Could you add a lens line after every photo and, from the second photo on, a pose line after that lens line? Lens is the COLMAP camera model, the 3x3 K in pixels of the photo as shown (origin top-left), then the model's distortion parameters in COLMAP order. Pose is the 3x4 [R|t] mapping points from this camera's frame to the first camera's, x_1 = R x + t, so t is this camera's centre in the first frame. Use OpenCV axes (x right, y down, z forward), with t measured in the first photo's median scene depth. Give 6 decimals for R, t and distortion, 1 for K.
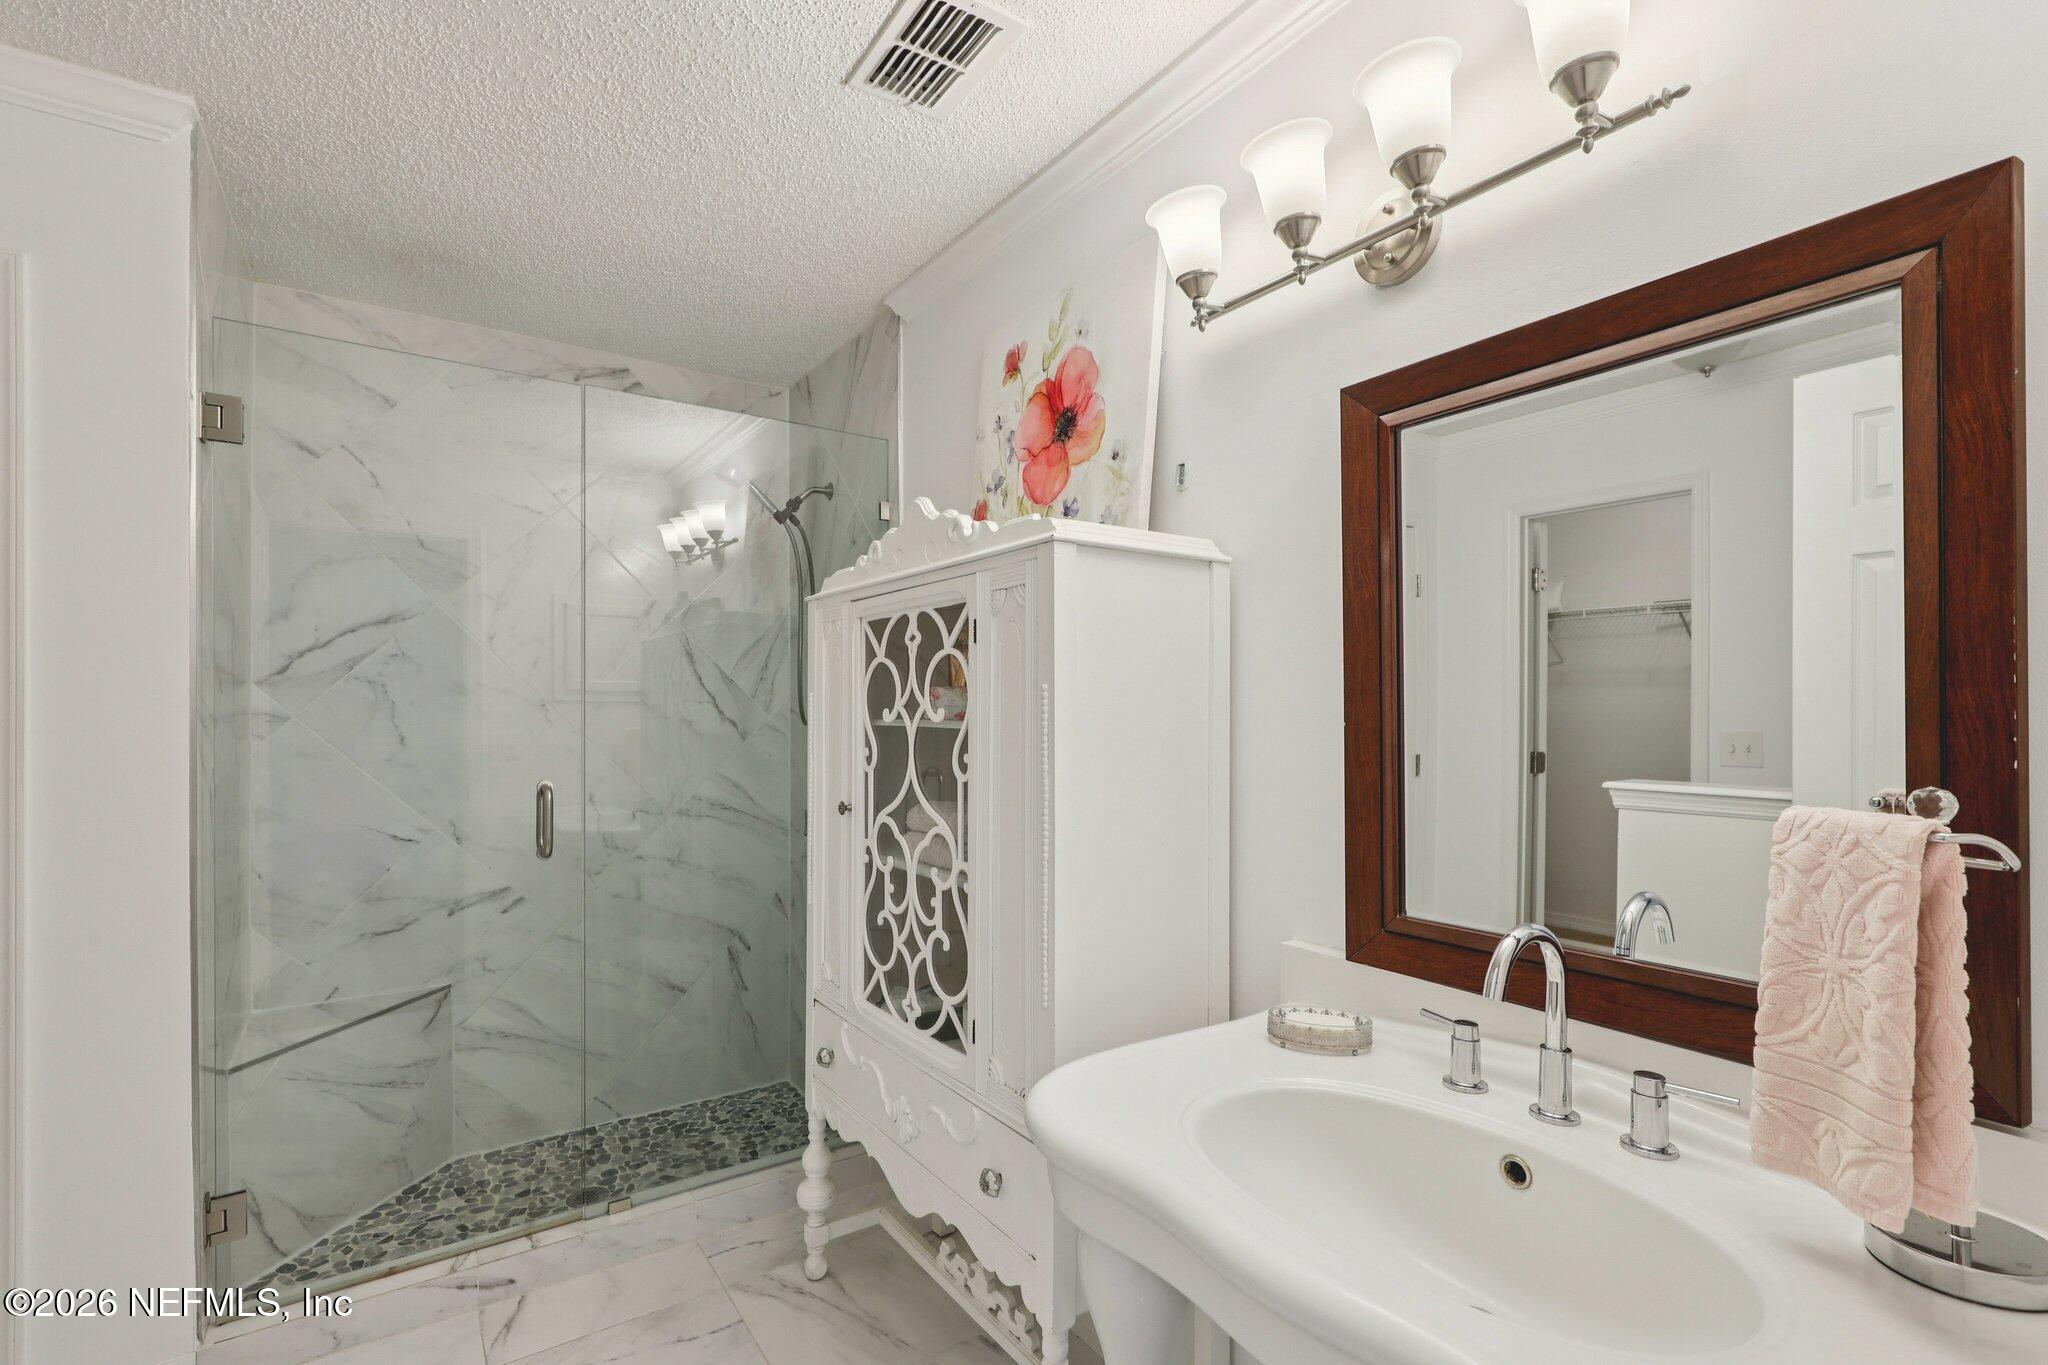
lens RADIAL K [[922.8, 0, 1027.1], [0, 922.8, 712.2], [0, 0, 1]] dist [-0.000726, 0.001120]
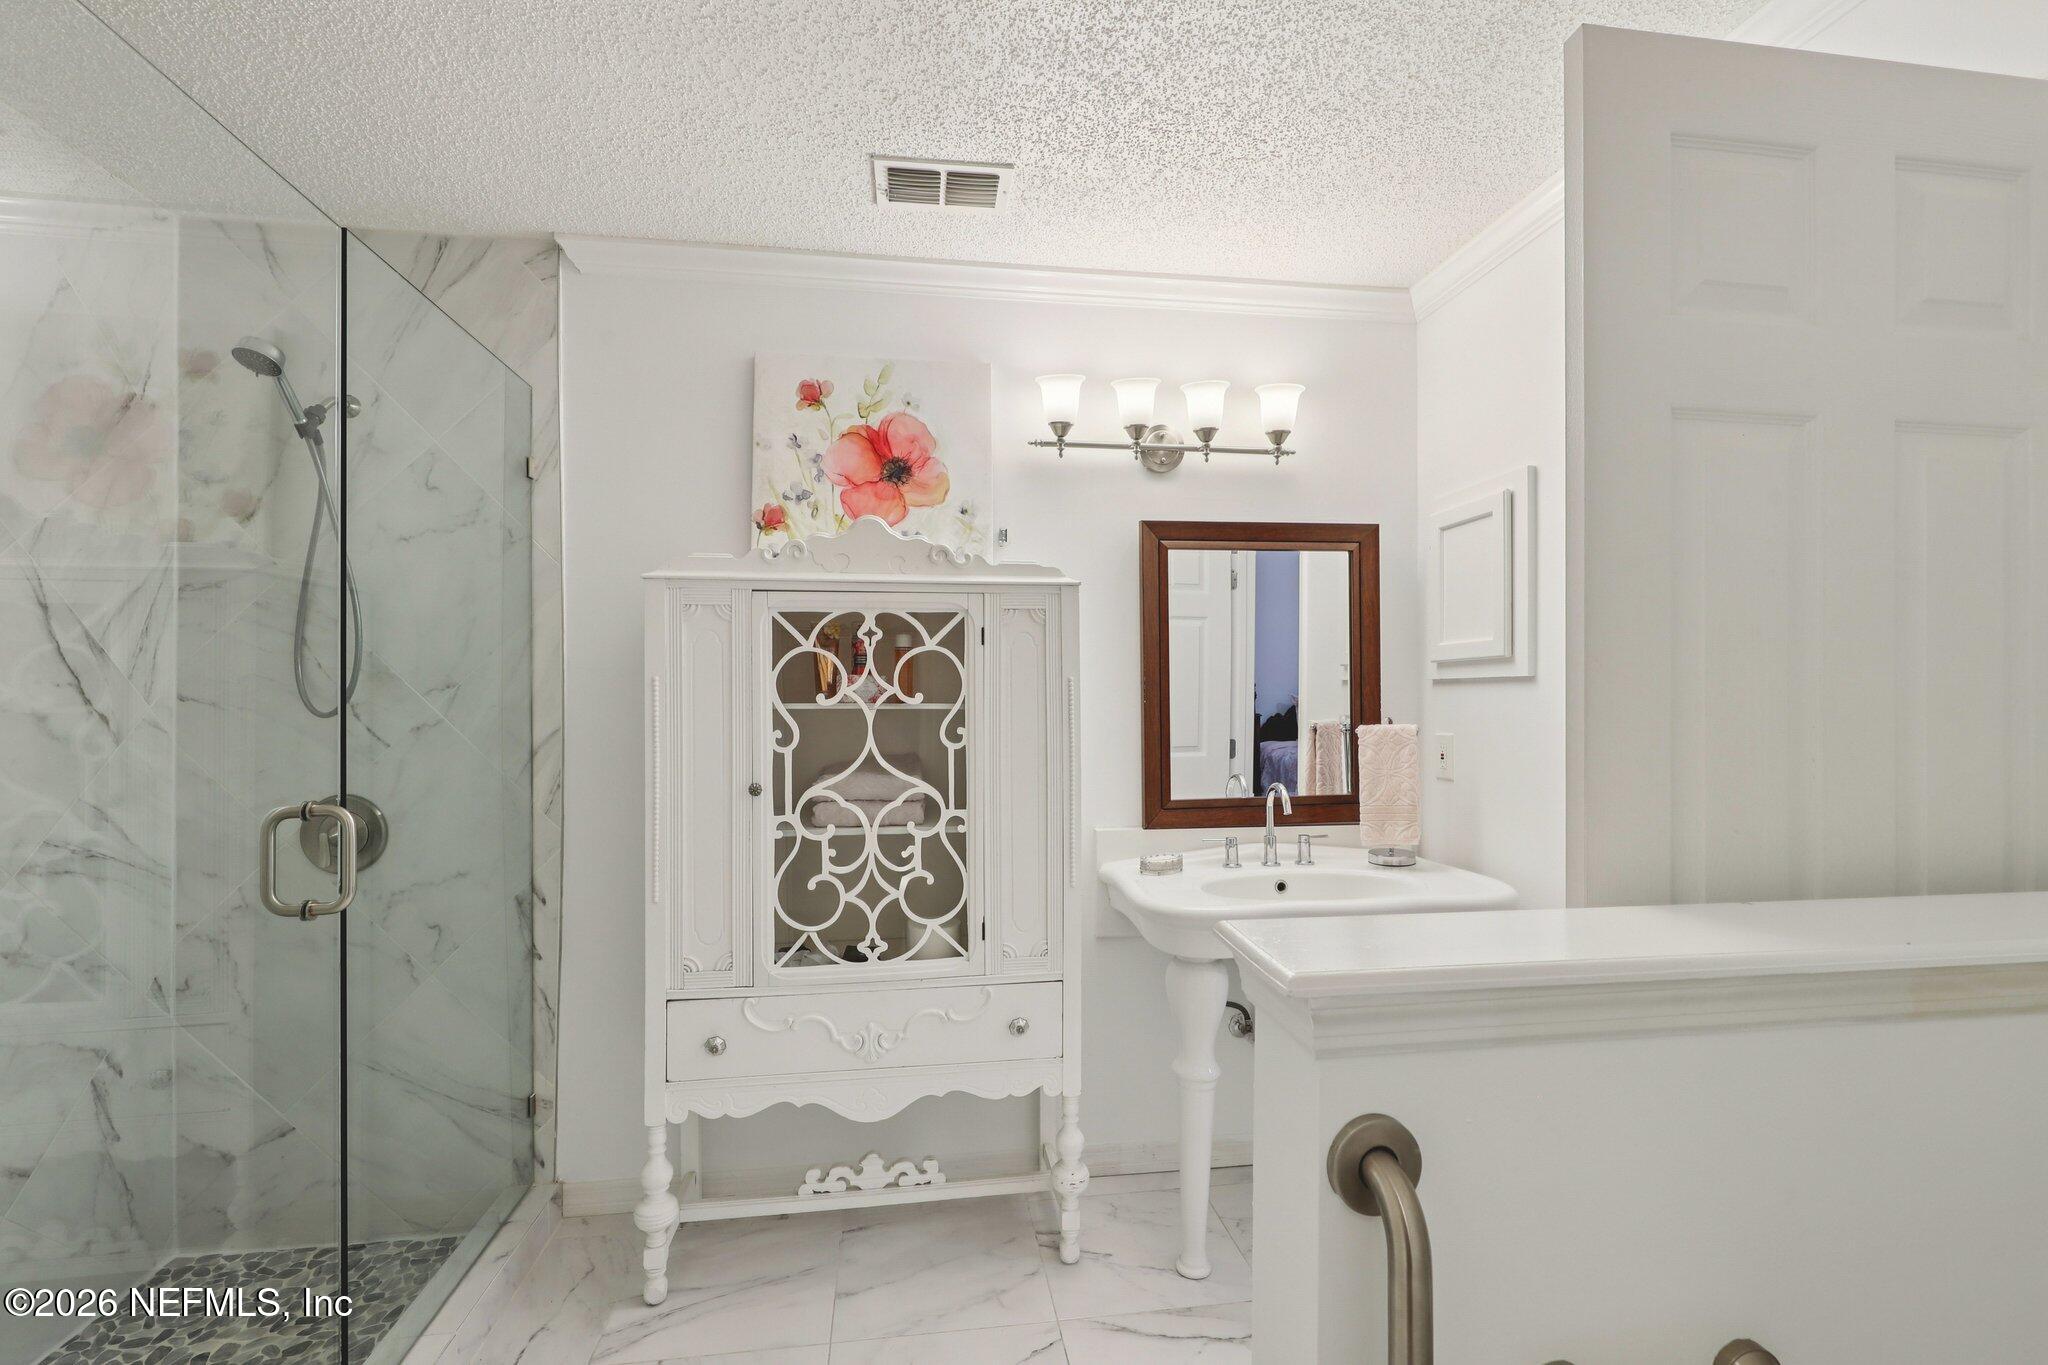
lens RADIAL K [[922.8, 0, 1021.5], [0, 922.8, 687.3], [0, 0, 1]] dist [-0.000726, 0.001120]
pose [[0.456636, 0.005953, 0.889634, -1.037030], [0.006030, 0.999934, -0.009787, 0.000737], [-0.889633, 0.009834, 0.456570, 0.275486]]
